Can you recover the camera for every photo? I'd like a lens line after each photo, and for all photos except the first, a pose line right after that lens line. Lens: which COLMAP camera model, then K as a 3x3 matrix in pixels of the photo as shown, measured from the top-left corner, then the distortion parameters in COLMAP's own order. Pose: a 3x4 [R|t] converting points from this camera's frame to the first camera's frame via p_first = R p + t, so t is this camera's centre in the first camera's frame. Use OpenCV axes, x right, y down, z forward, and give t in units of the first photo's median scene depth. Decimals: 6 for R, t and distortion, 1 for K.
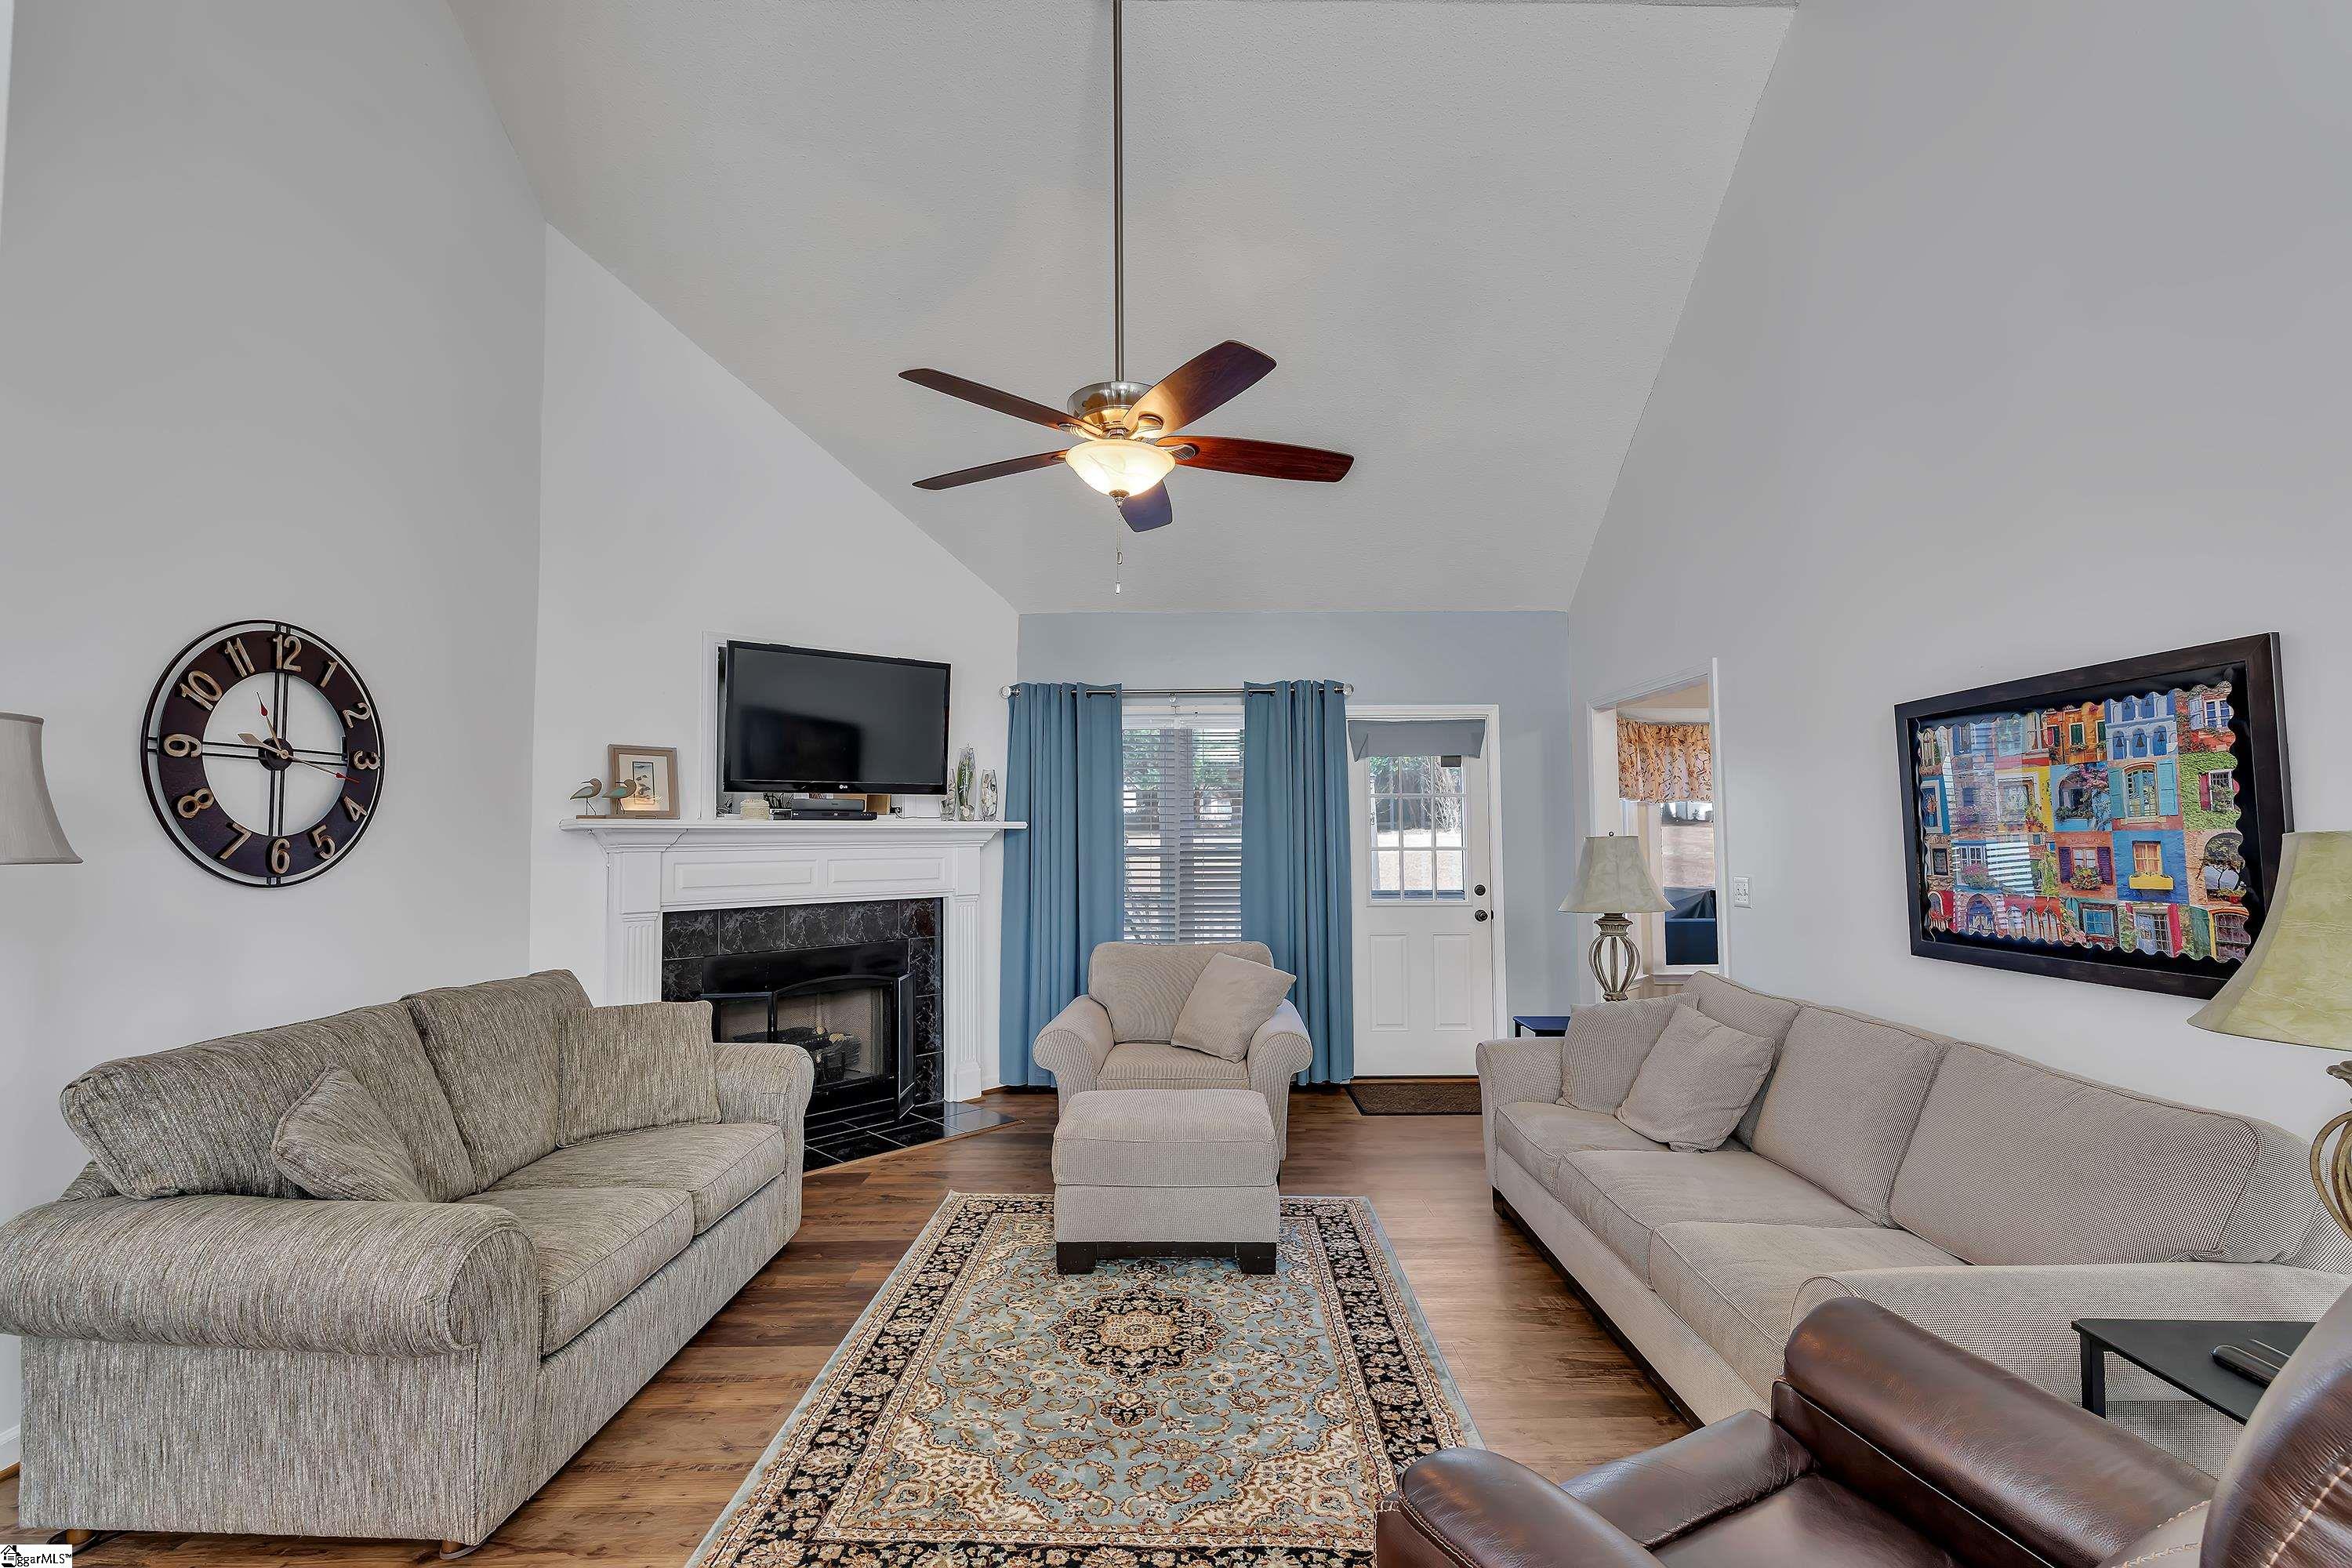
lens RADIAL K [[1028.1, 0, 1176.0], [0, 1028.1, 784.0], [0, 0, 1]] dist [-0.001604, -0.000104]
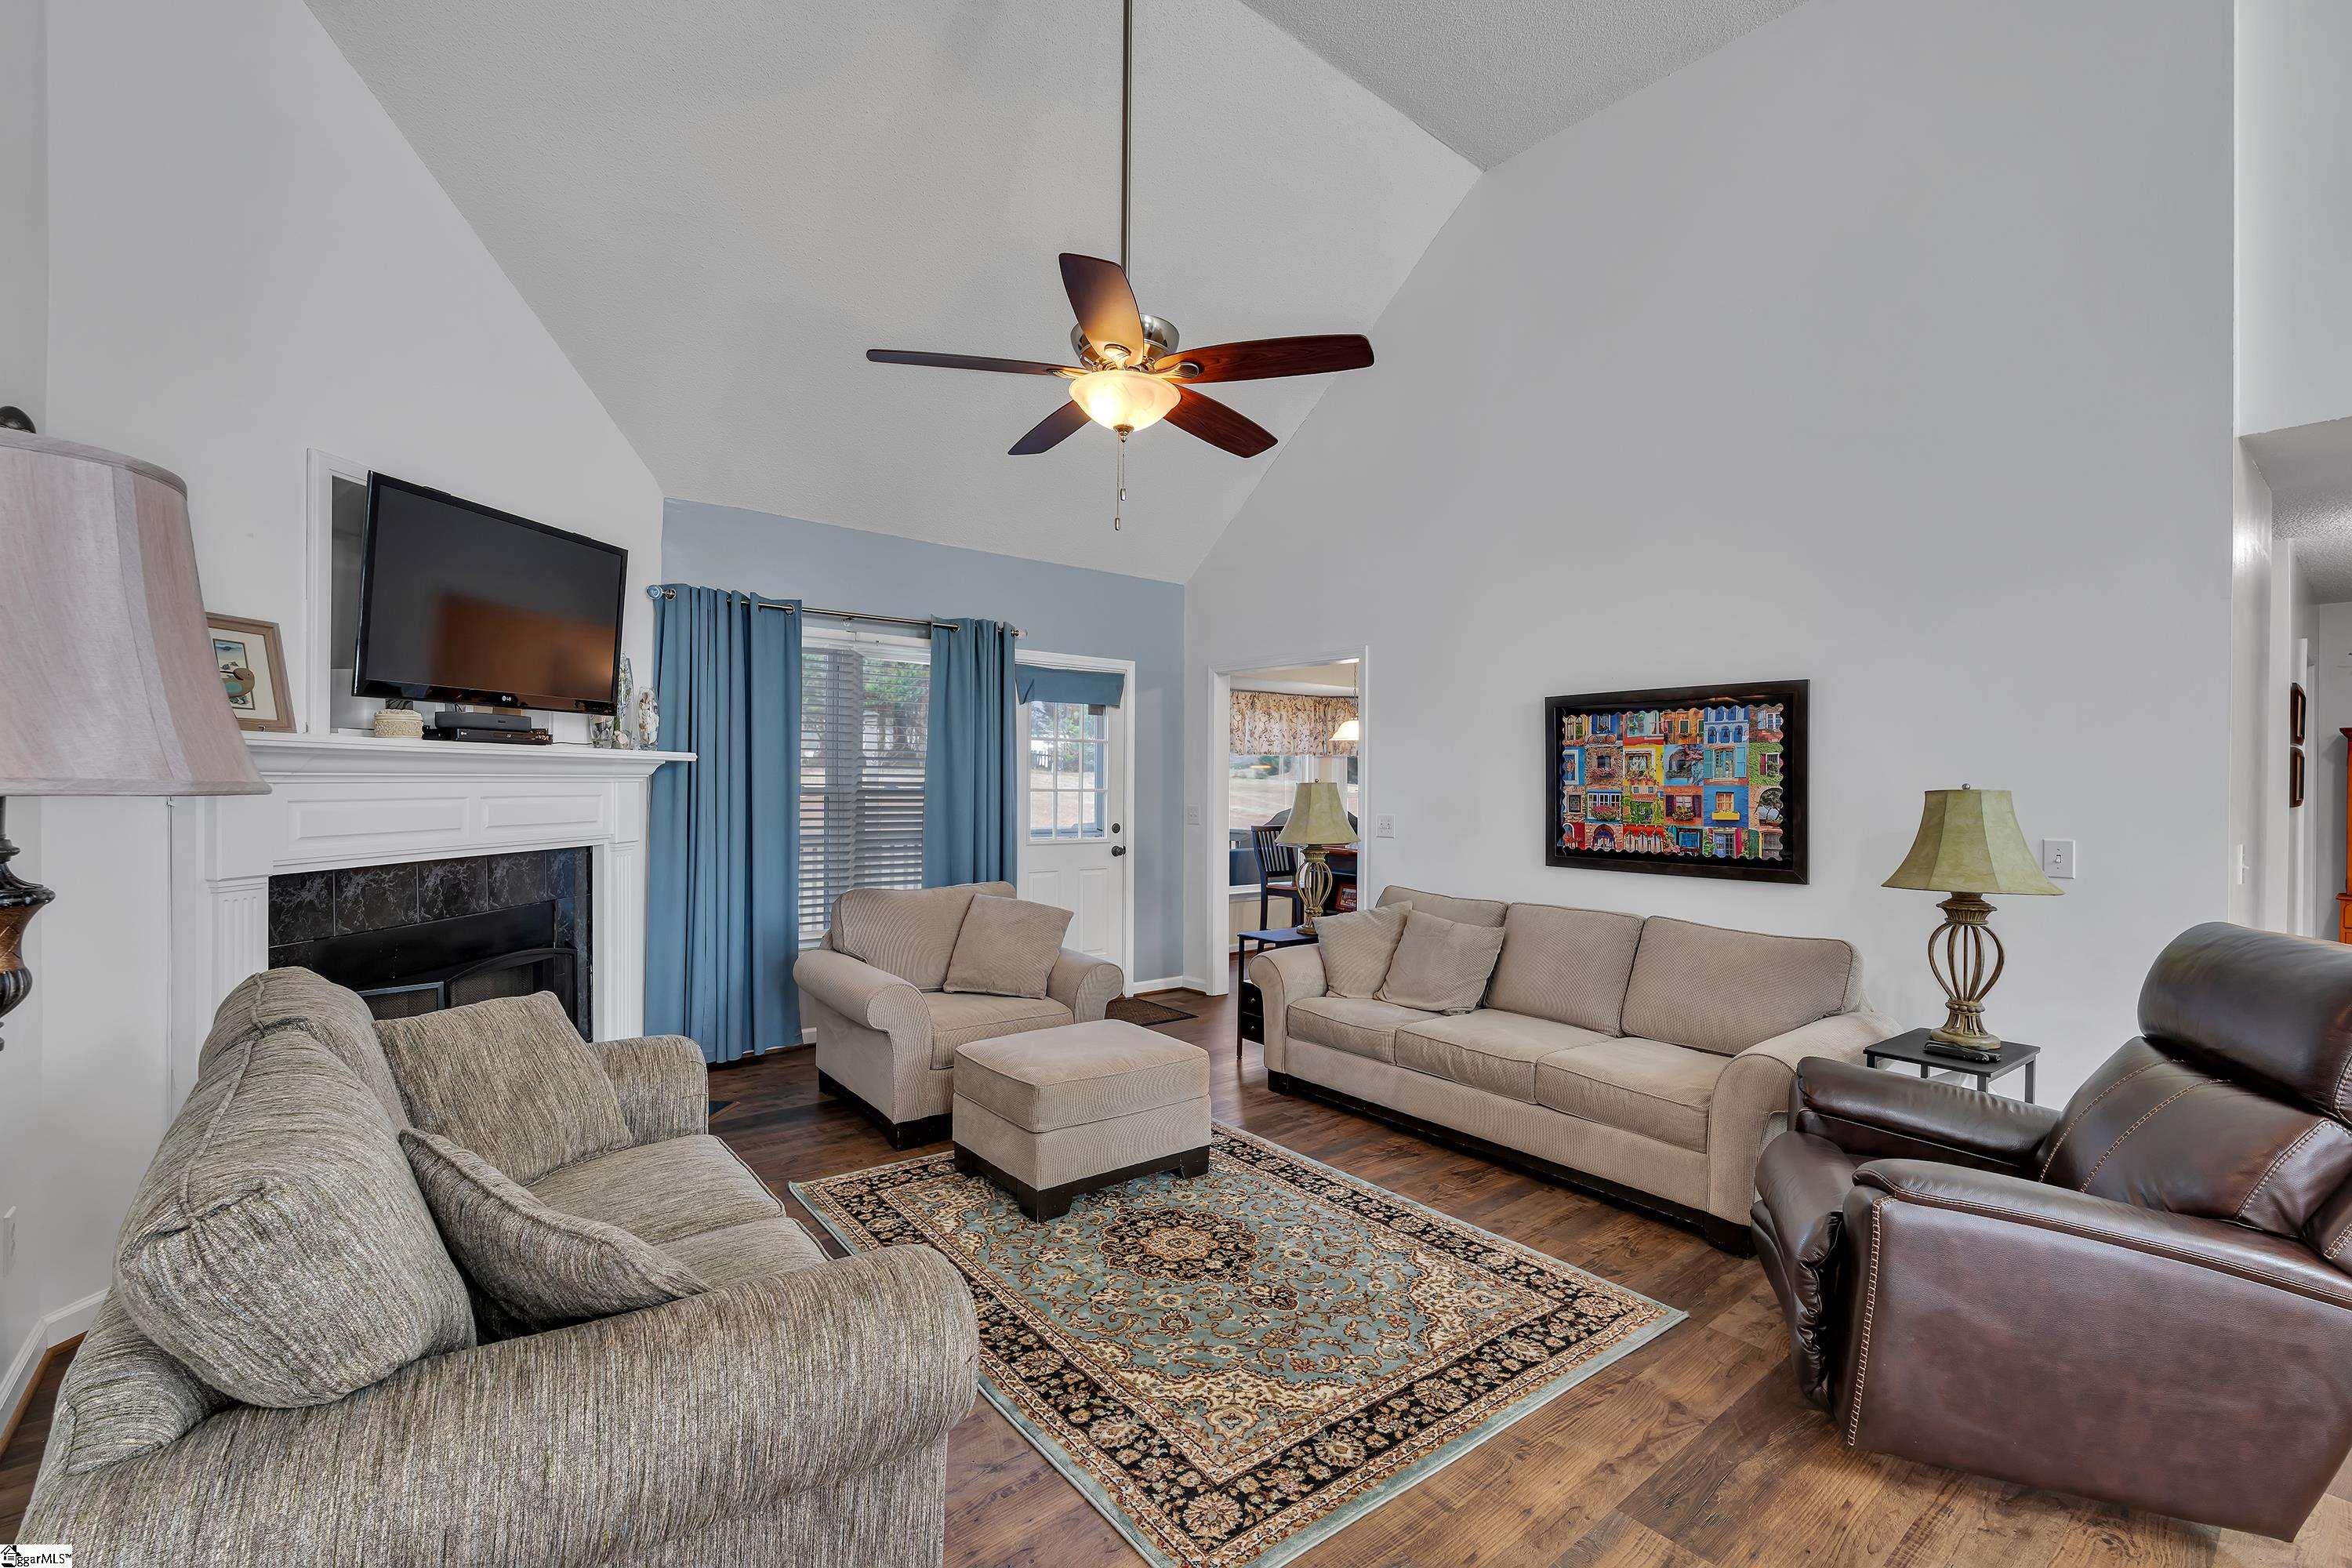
lens RADIAL K [[1028.1, 0, 1176.0], [0, 1028.1, 784.0], [0, 0, 1]] dist [-0.001604, -0.000104]
pose [[0.772264, 0.014519, 0.635135, -0.692959], [-0.050889, 0.997940, 0.039063, 0.017806], [-0.633260, -0.062489, 0.771413, 0.207191]]
